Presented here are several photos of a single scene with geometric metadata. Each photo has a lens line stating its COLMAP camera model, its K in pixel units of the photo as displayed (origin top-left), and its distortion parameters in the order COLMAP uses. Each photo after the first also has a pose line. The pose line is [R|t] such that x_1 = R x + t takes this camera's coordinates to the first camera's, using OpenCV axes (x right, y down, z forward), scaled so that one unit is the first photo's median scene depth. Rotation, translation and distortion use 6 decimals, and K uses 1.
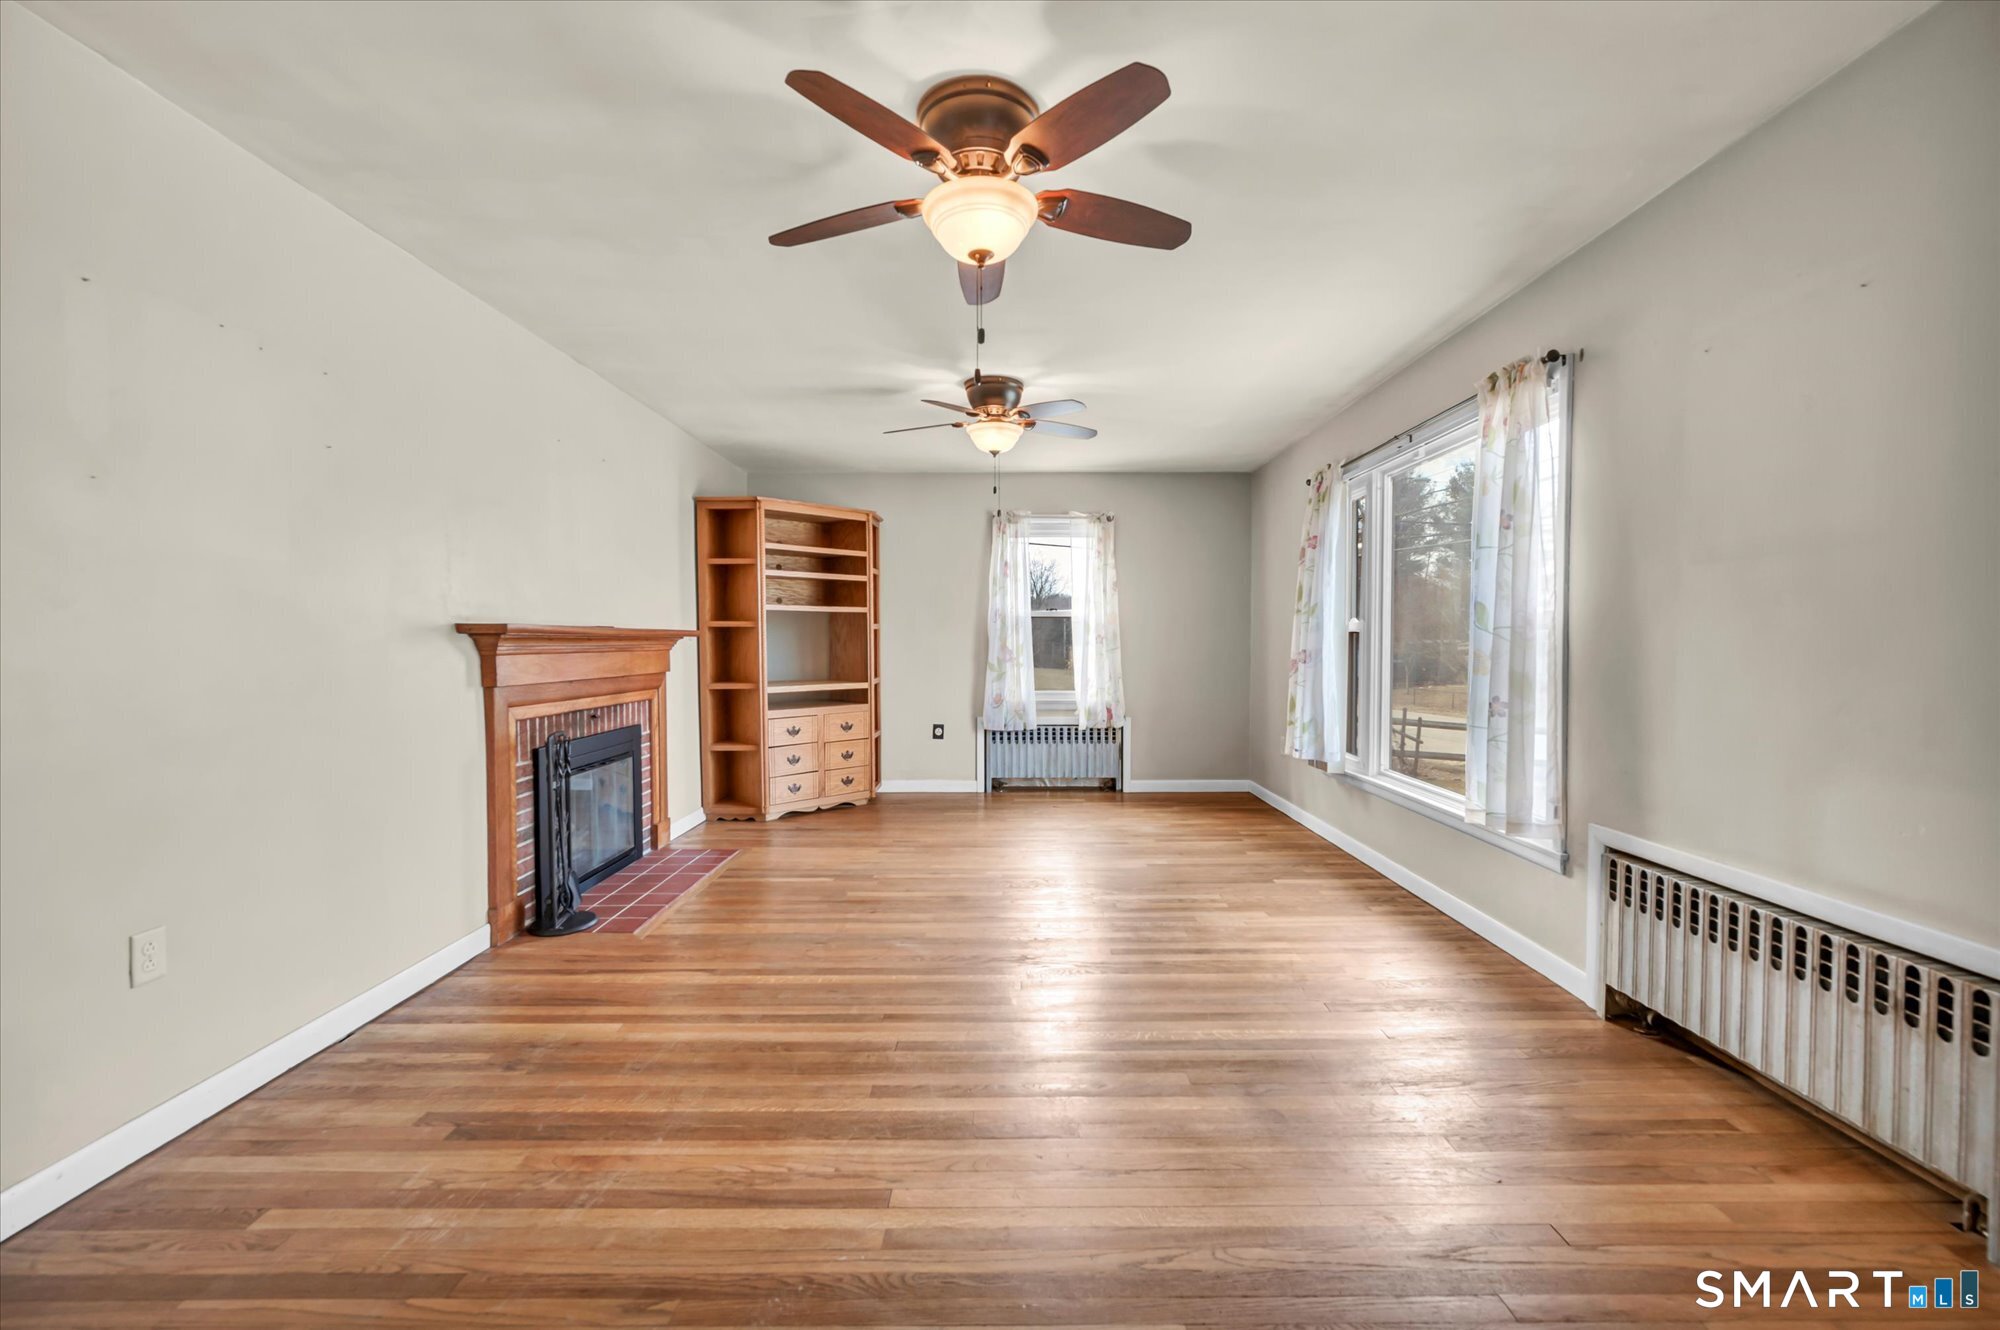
lens RADIAL K [[807.3, 0, 1002.8], [0, 807.3, 660.8], [0, 0, 1]] dist [-0.000976, -0.000074]
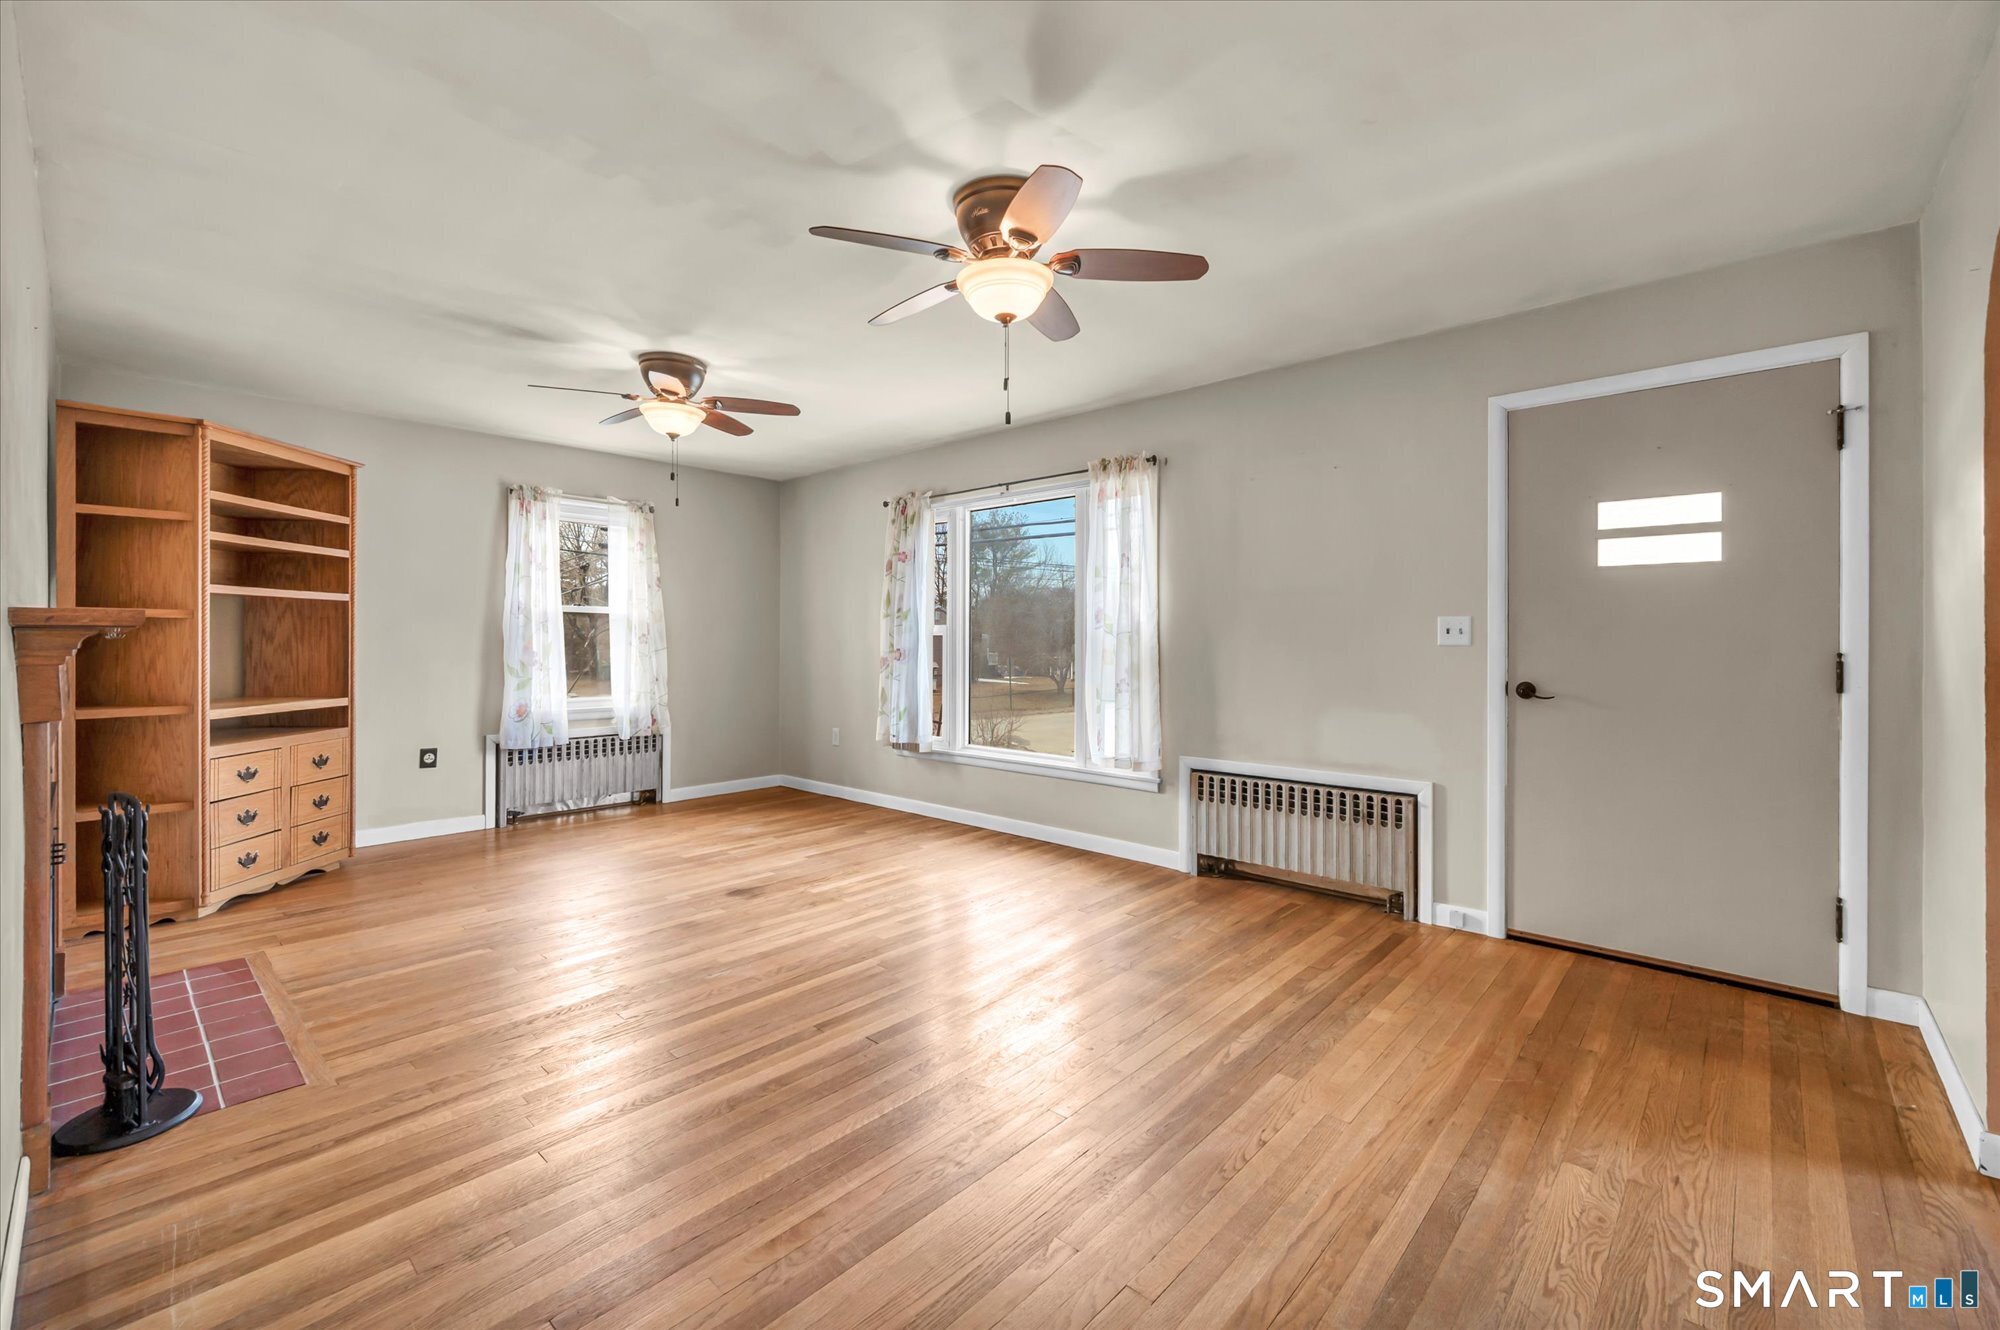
lens RADIAL K [[831.9, 0, 997.3], [0, 831.9, 638.5], [0, 0, 1]] dist [-0.000090, 0.000106]
pose [[0.676679, 0.004213, 0.736266, -0.437322], [0.016196, 0.999657, -0.020604, -0.001691], [-0.736100, 0.025867, 0.676379, 0.089905]]
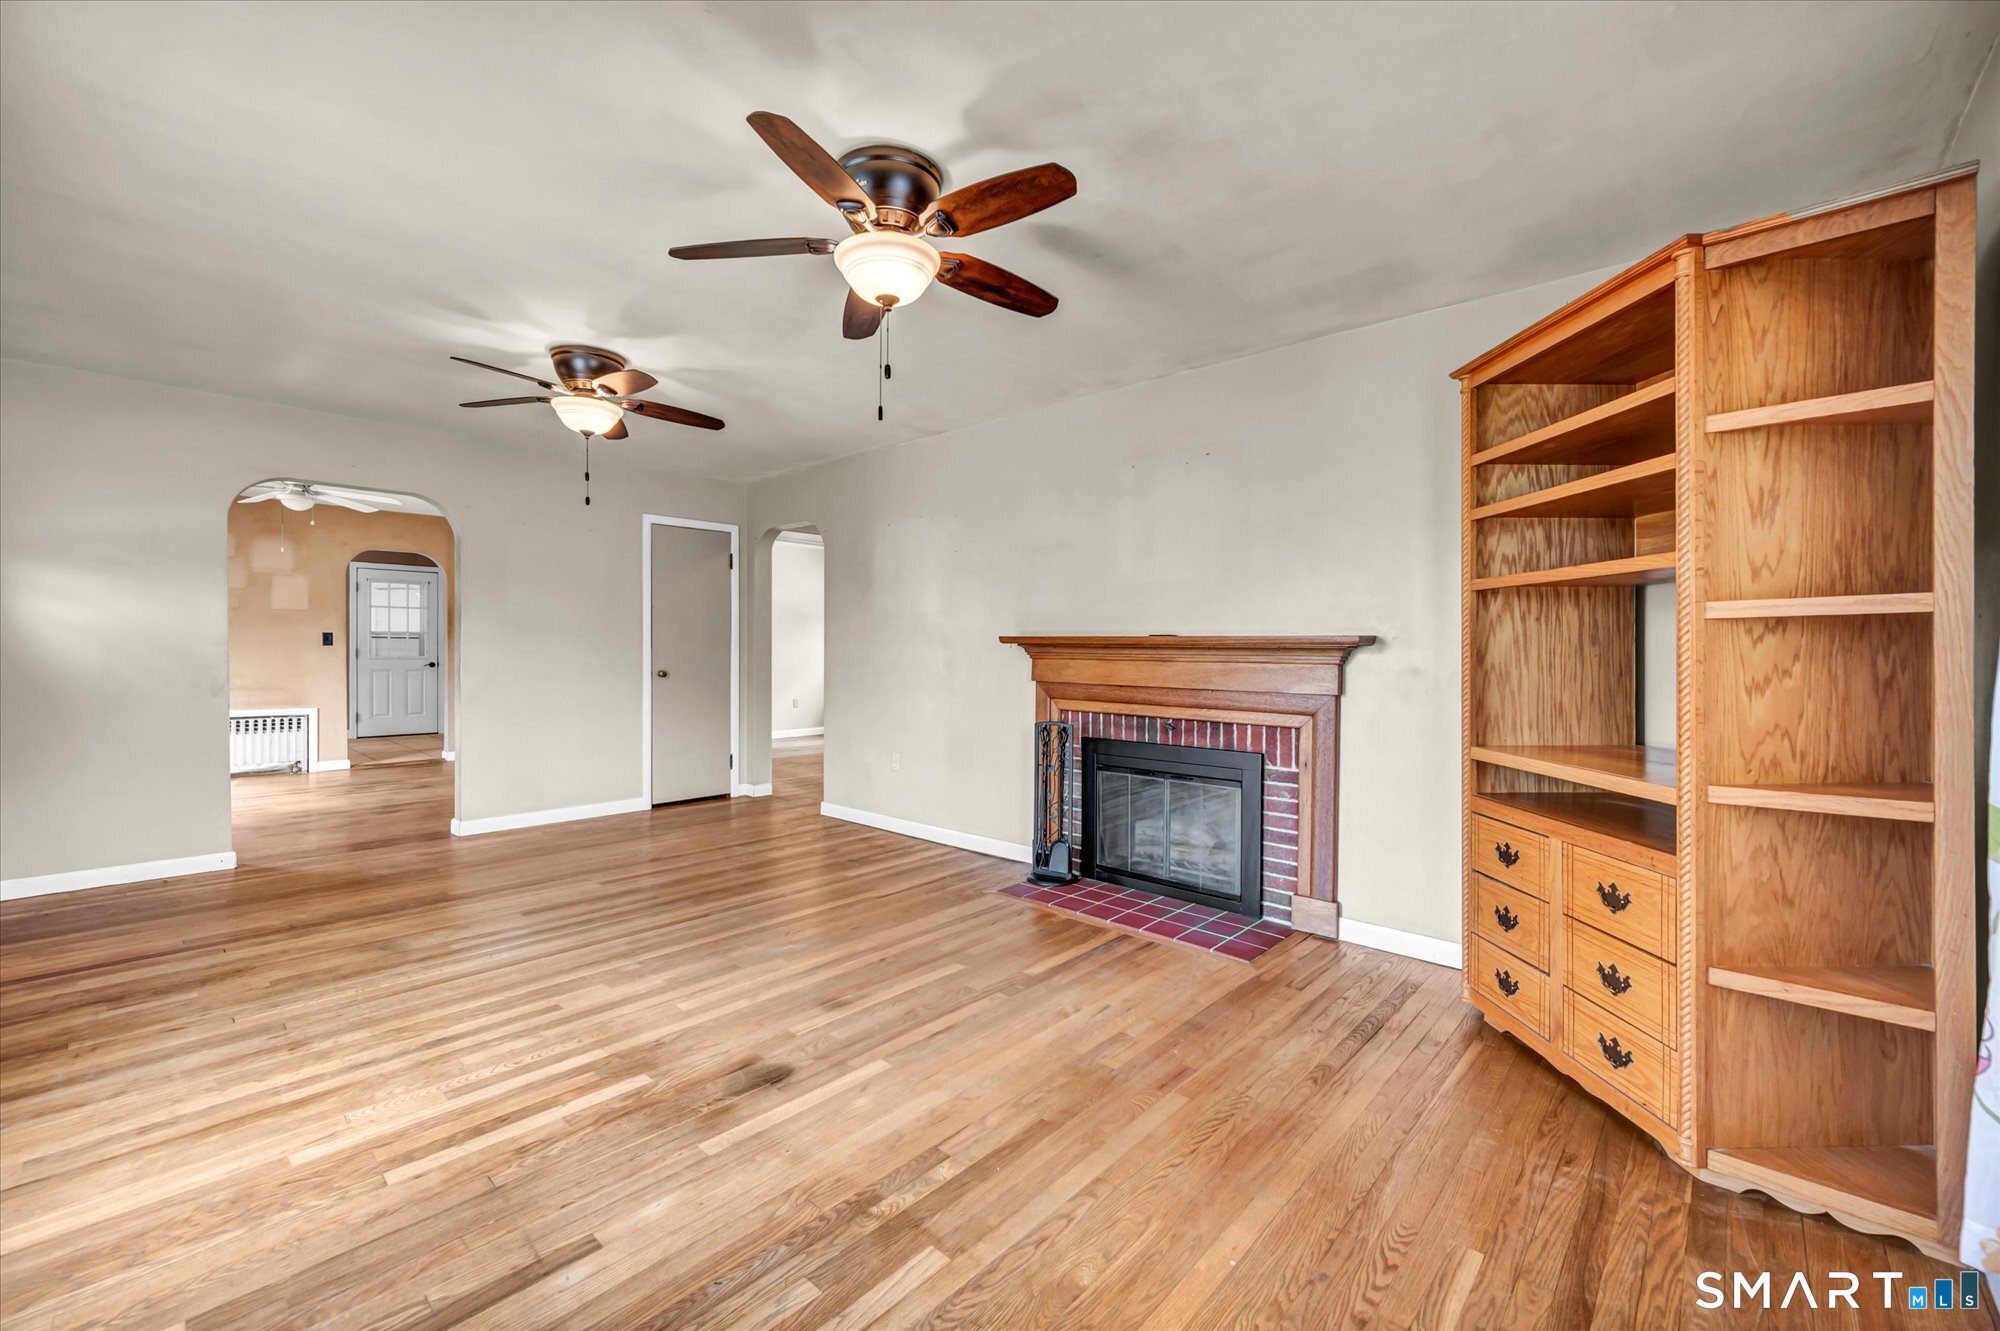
lens RADIAL K [[807.3, 0, 1002.8], [0, 807.3, 661.3], [0, 0, 1]] dist [-0.000976, -0.000074]
pose [[-0.674418, 0.011044, -0.738267, 0.320223], [-0.022704, 0.999105, 0.035686, -0.036461], [0.738001, 0.040829, -0.673563, 1.365833]]
